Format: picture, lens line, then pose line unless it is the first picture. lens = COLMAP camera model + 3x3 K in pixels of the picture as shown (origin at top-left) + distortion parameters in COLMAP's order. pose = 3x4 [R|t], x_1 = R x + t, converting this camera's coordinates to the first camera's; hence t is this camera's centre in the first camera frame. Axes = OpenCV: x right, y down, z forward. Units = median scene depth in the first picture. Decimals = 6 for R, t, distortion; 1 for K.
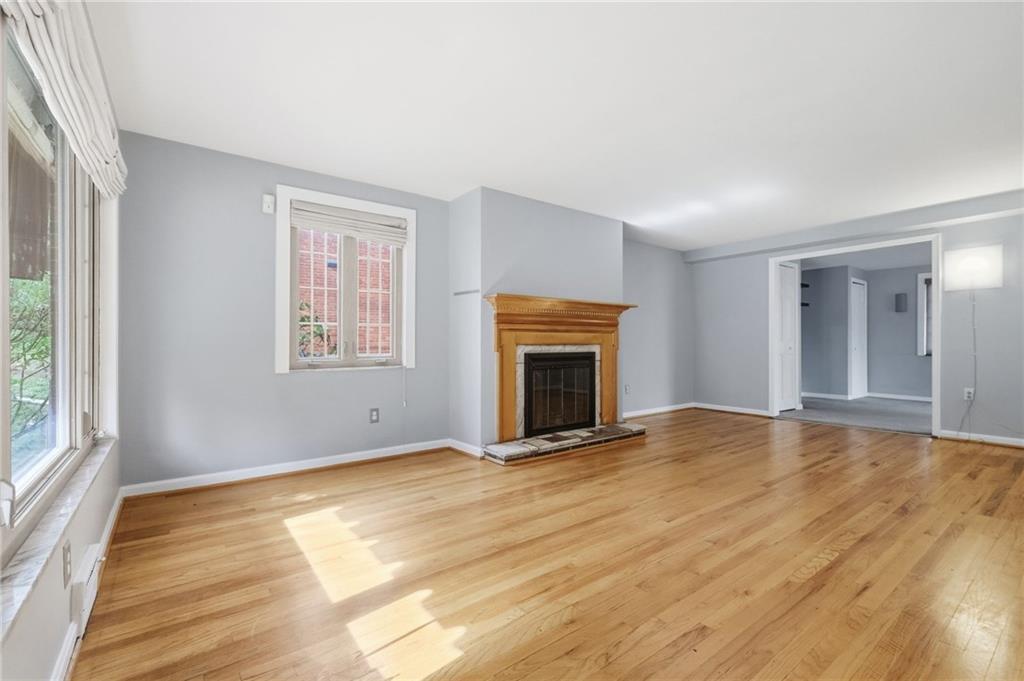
lens RADIAL K [[453.8, 0, 512.0], [0, 453.8, 340.5], [0, 0, 1]] dist [0.001546, 0.000181]
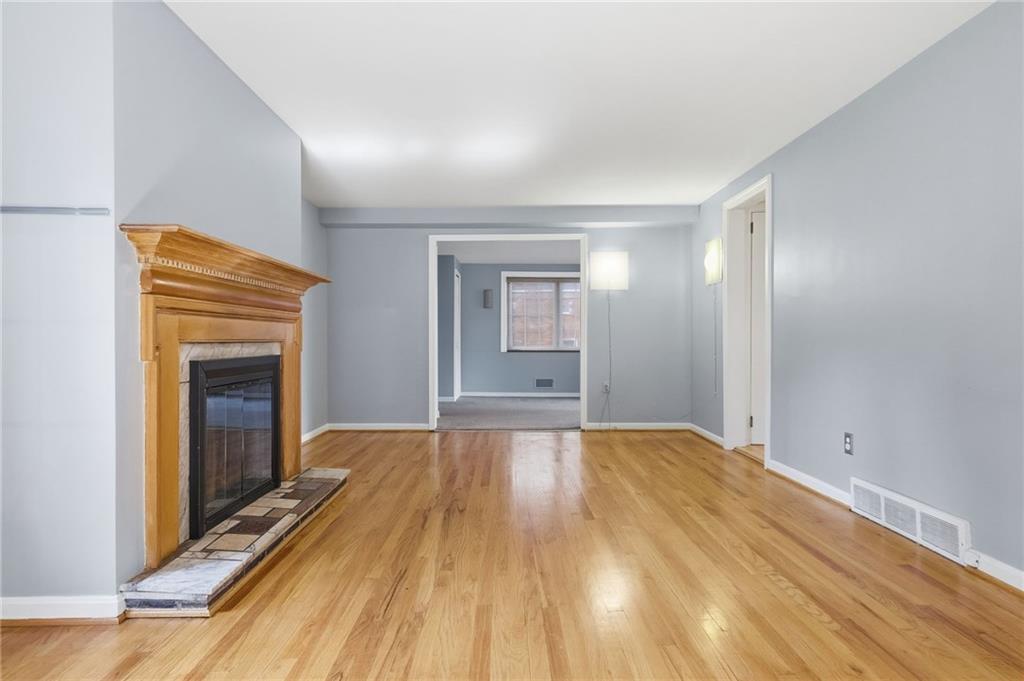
lens RADIAL K [[583.6, 0, 512.0], [0, 583.6, 340.5], [0, 0, 1]] dist [0.005946, 0.001776]
pose [[0.606778, -0.001105, 0.794871, -0.265186], [-0.002894, 0.999989, 0.003600, 0.004037], [-0.794866, -0.004485, 0.606768, 0.384325]]
